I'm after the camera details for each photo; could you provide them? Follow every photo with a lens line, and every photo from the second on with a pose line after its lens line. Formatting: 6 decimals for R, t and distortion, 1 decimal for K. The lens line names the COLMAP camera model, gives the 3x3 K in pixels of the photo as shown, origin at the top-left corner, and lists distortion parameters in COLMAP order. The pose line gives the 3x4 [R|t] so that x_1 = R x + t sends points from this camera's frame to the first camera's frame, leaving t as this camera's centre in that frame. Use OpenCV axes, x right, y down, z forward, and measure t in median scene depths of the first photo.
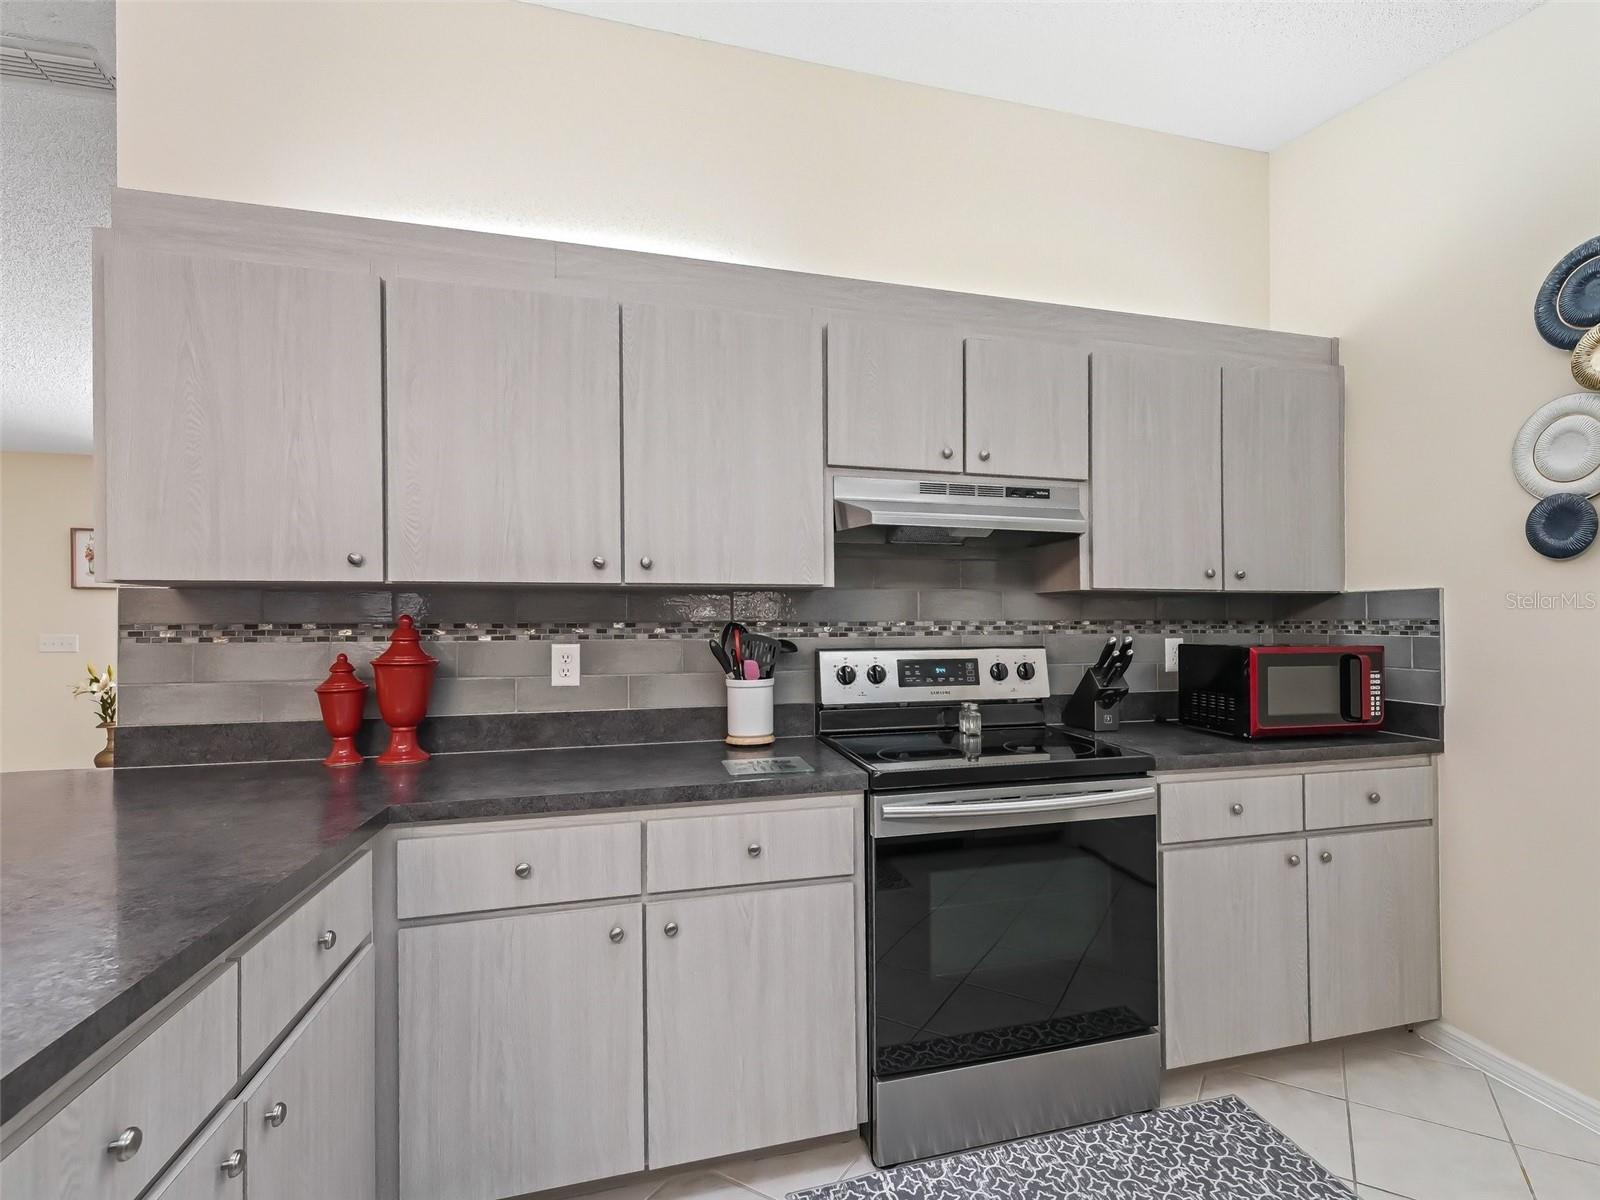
lens RADIAL K [[767.7, 0, 796.9], [0, 767.7, 612.7], [0, 0, 1]] dist [0.003595, 0.000286]
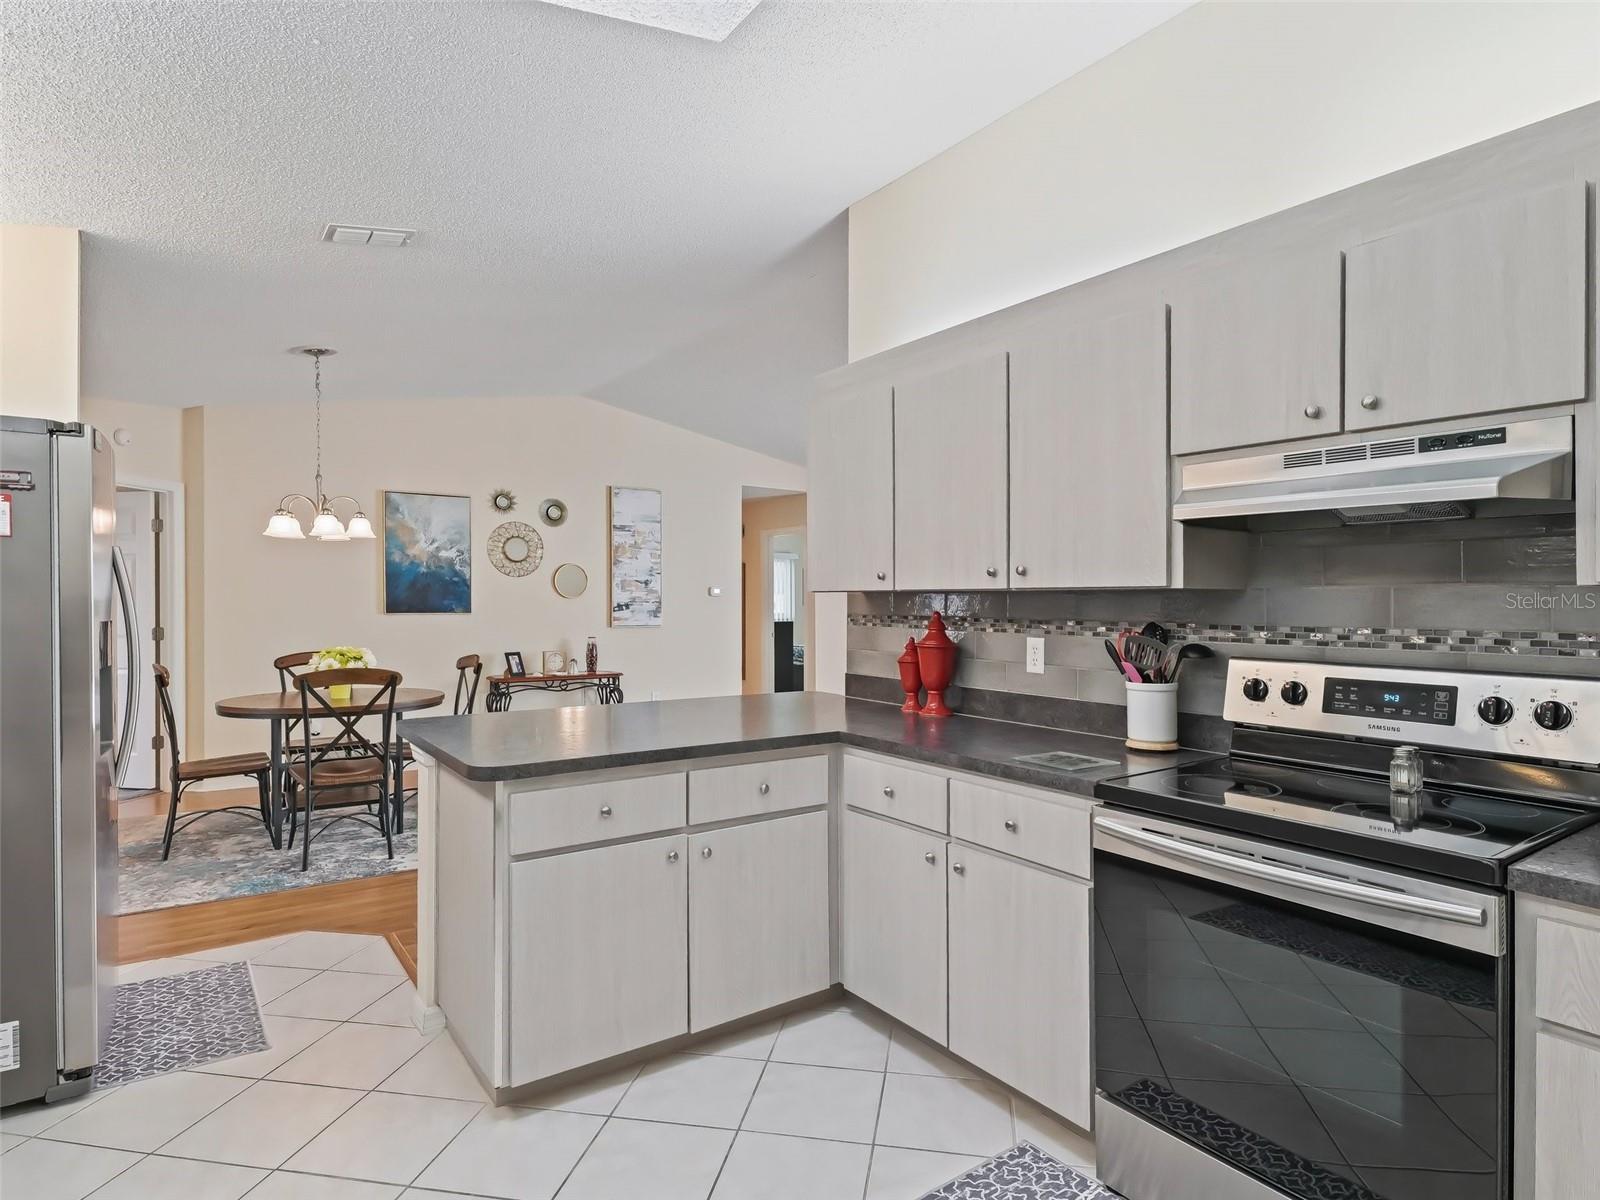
lens RADIAL K [[857.7, 0, 800.0], [0, 857.7, 600.0], [0, 0, 1]] dist [-0.002070, -0.000981]
pose [[0.342077, 0.003477, -0.939666, 0.788795], [0.004763, 0.999974, 0.005434, -0.024953], [0.939660, -0.006335, 0.342051, 0.210701]]
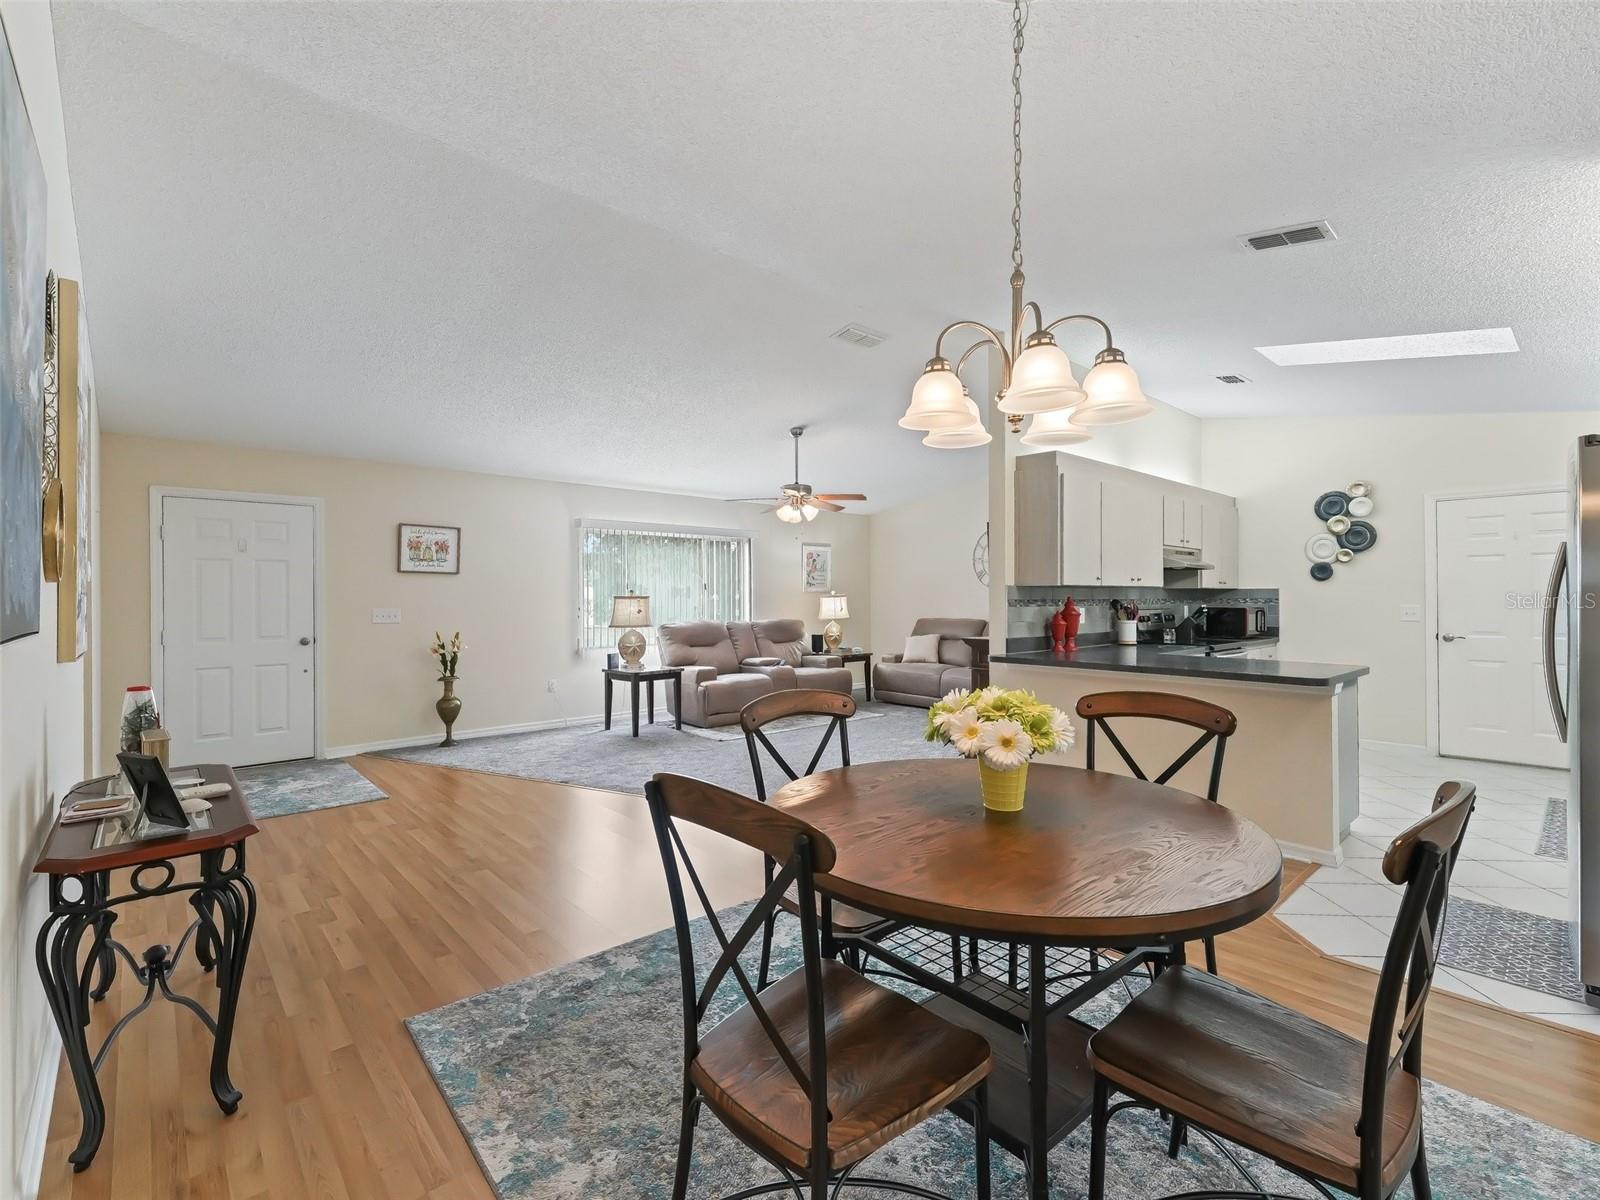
lens RADIAL K [[712.9, 0, 788.0], [0, 712.9, 595.3], [0, 0, 1]] dist [0.003177, 0.000313]
pose [[0.903605, 0.001510, 0.428363, -2.165966], [-0.005189, 0.999959, 0.007421, -0.015104], [-0.428334, -0.008928, 0.903576, -0.739018]]
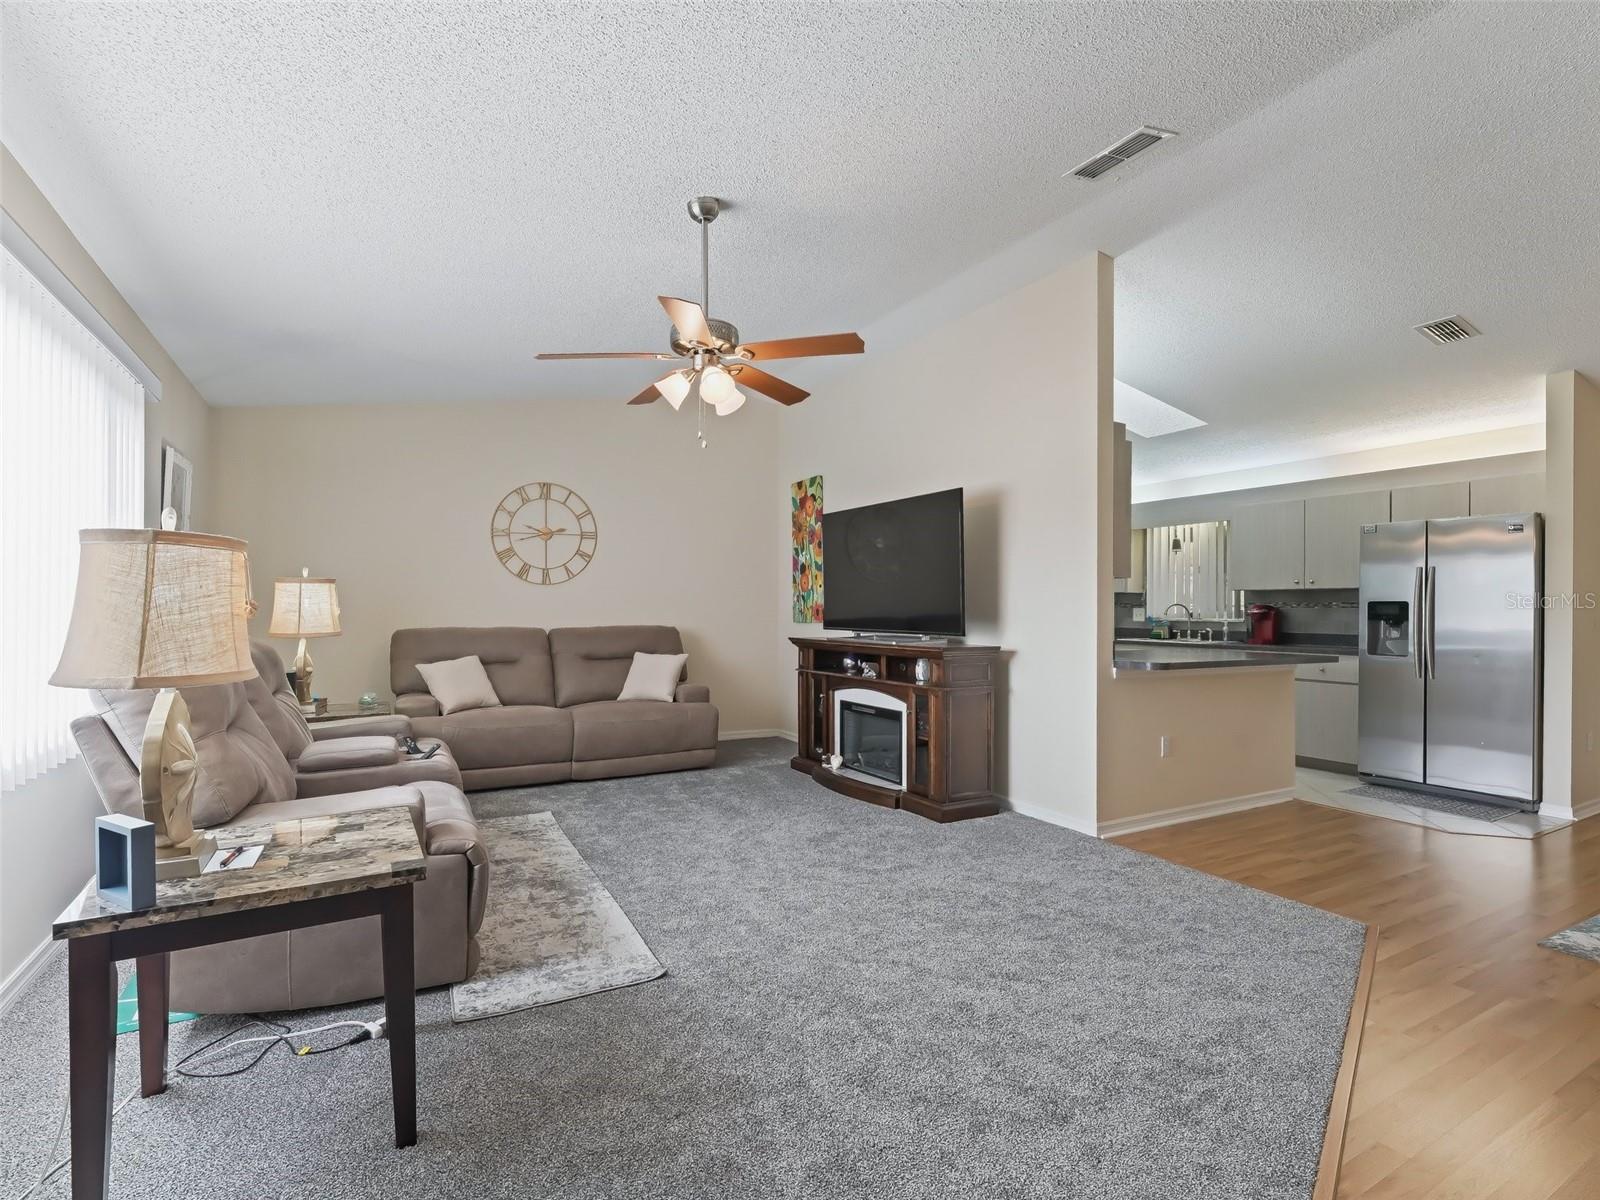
lens RADIAL K [[765.4, 0, 791.7], [0, 765.4, 600.4], [0, 0, 1]] dist [0.008701, -0.001014]
pose [[-0.212265, 0.013761, 0.977115, -2.294331], [-0.021608, 0.999590, -0.018772, 0.077647], [-0.976973, -0.025098, -0.211881, 2.061115]]
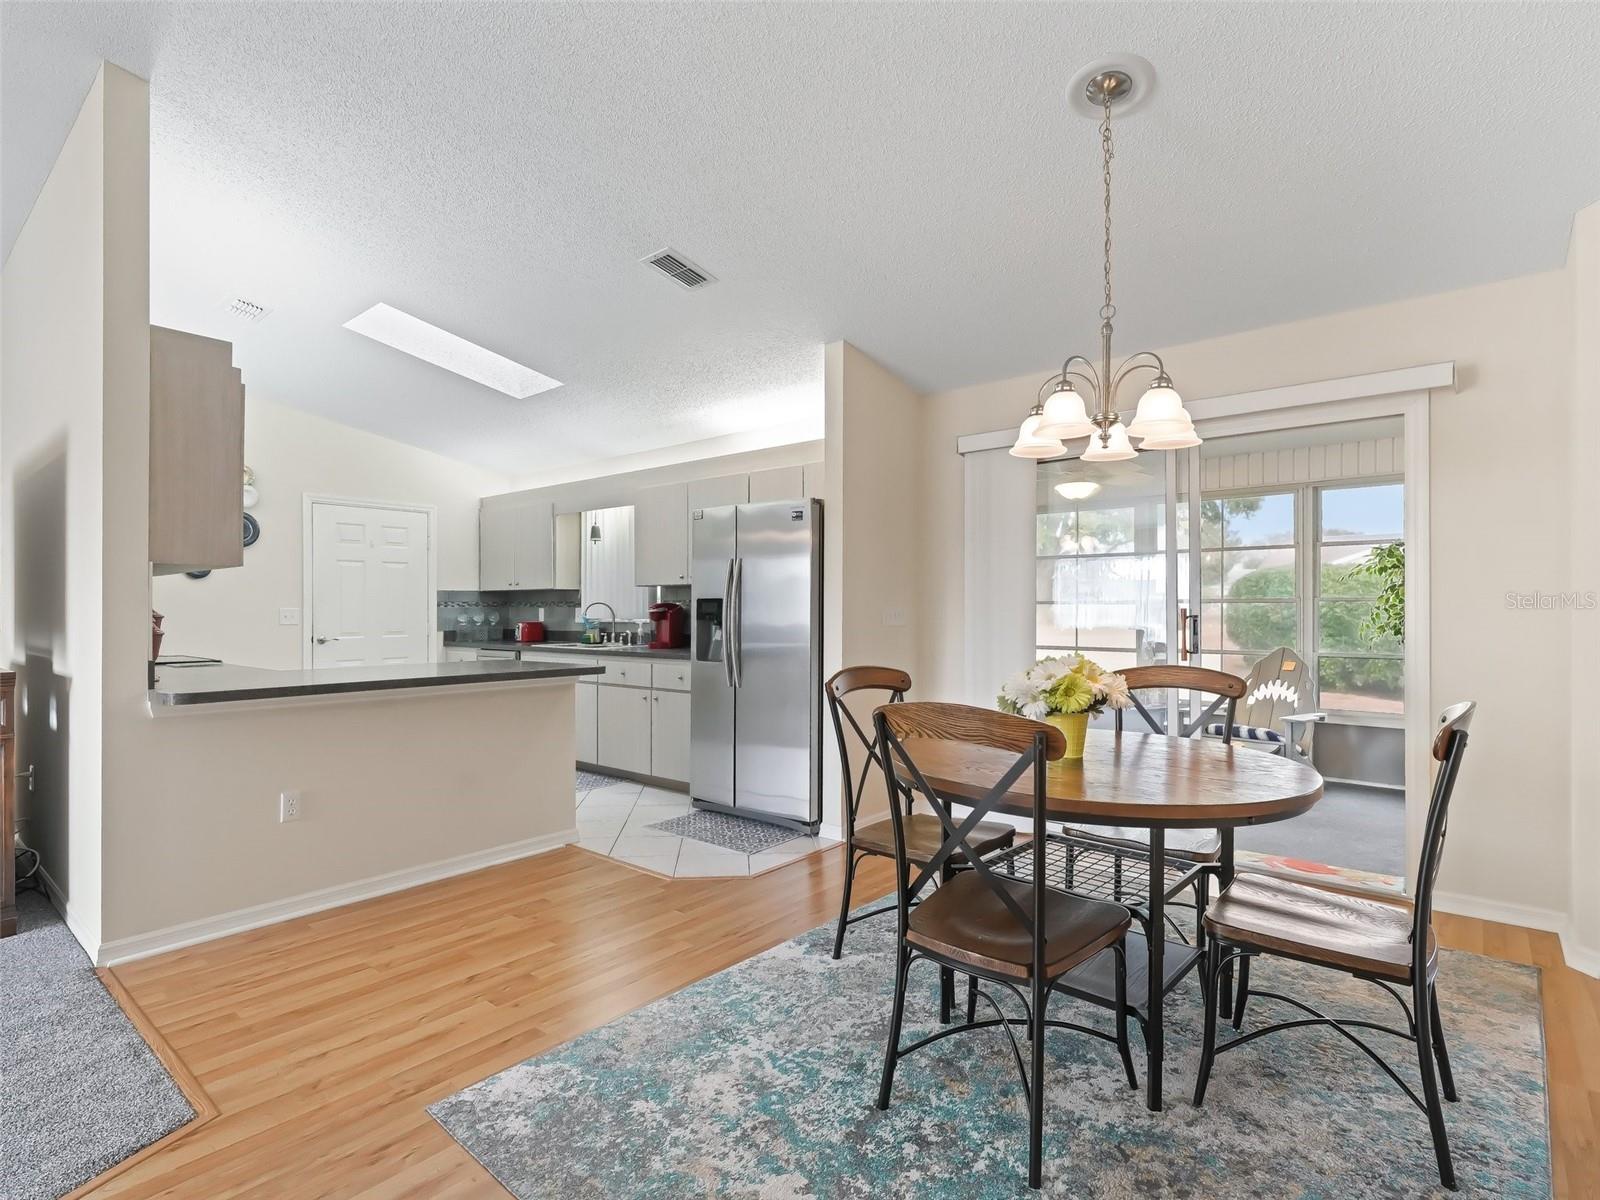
lens RADIAL K [[808.1, 0, 807.1], [0, 808.1, 609.0], [0, 0, 1]] dist [-0.006539, -0.000737]
pose [[-0.555775, 0.004574, 0.831320, -2.292459], [-0.008285, 0.999905, -0.011040, 0.046333], [-0.831292, -0.013023, -0.555684, 0.751292]]
